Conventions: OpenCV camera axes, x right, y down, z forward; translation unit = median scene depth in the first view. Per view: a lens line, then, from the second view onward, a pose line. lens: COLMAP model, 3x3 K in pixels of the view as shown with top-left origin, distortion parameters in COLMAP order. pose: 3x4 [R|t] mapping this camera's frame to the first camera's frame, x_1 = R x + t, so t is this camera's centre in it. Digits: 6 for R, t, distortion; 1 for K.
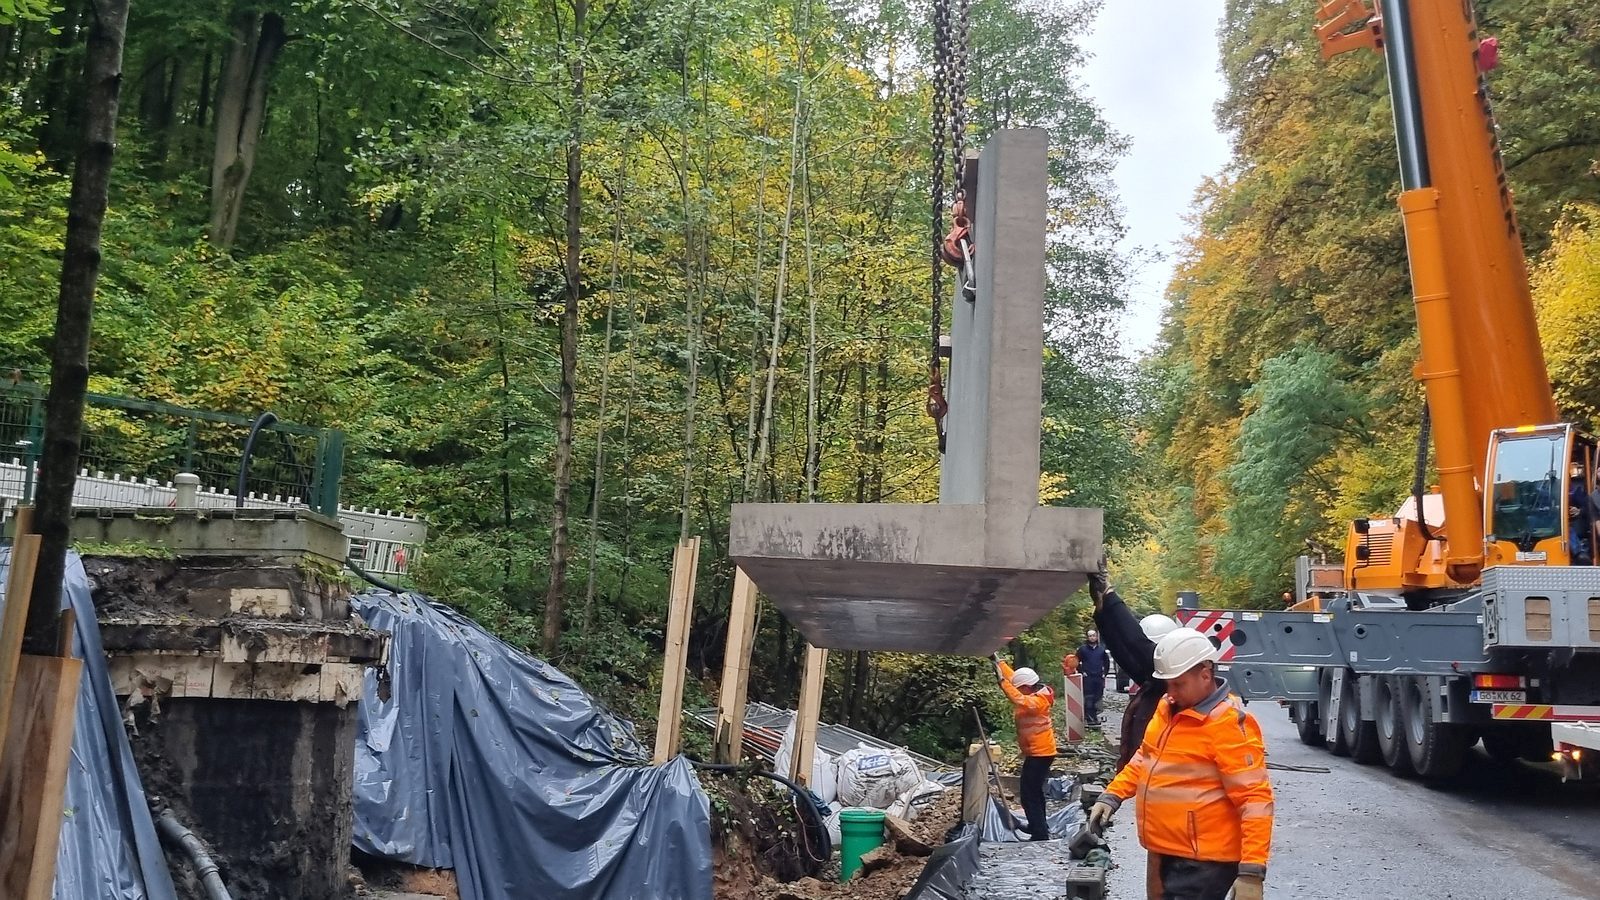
lens RADIAL K [[1647.1, 0, 759.4], [0, 1647.1, 465.9], [0, 0, 1]] dist [0.035157, 0.017018]
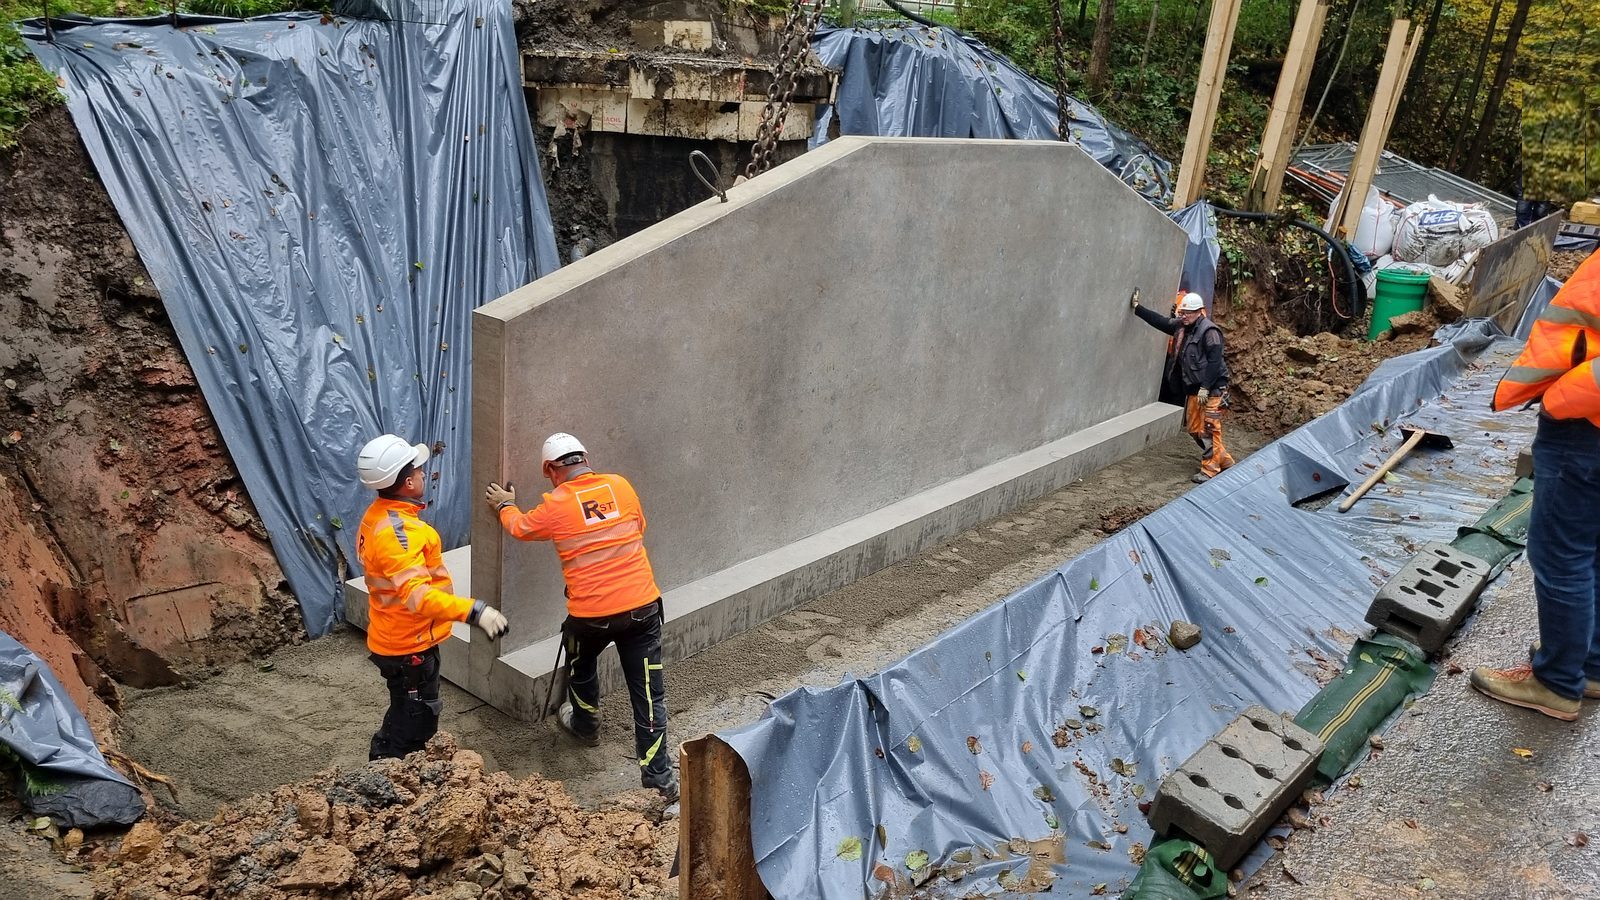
lens RADIAL K [[1191.3, 0, 800.0], [0, 1191.3, 450.0], [0, 0, 1]] dist [0.041990, -0.001411]
pose [[0.879256, 0.163416, -0.447442, 0.094059], [0.031482, 0.917325, 0.396893, 0.020816], [0.475308, -0.363056, 0.801419, 0.276693]]
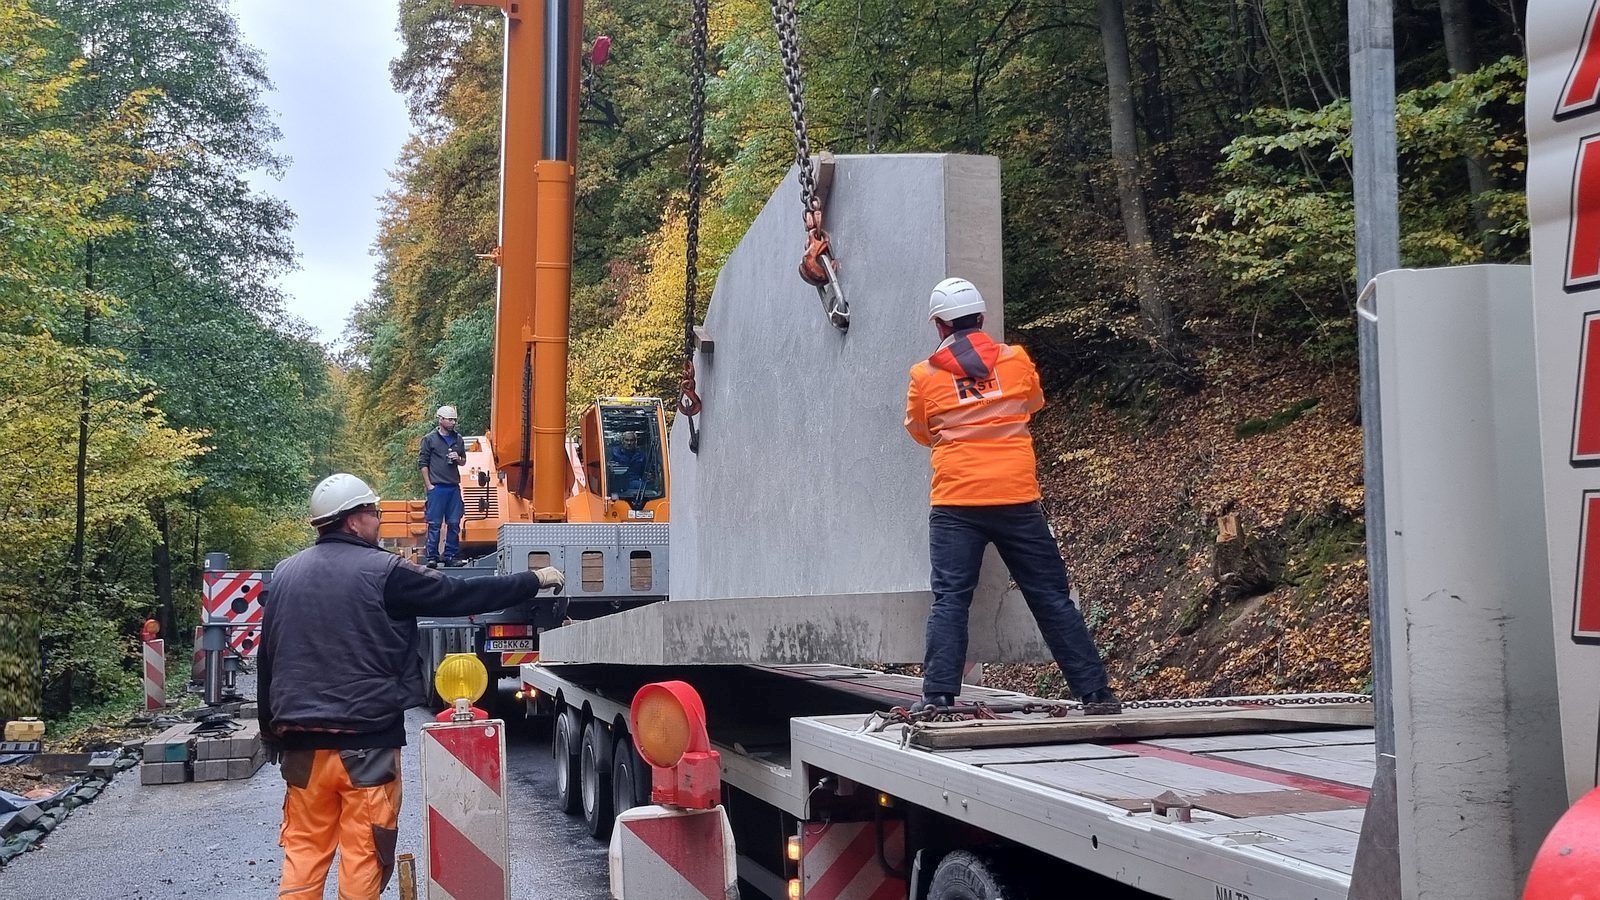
lens RADIAL K [[1647.5, 0, 800.0], [0, 1647.5, 450.0], [0, 0, 1]] dist [0.030449, 0.005794]
pose [[0.890378, 0.010024, 0.455112, 0.126585], [-0.017806, 0.999759, 0.012816, -0.003678], [-0.454874, -0.019515, 0.890342, -0.028610]]
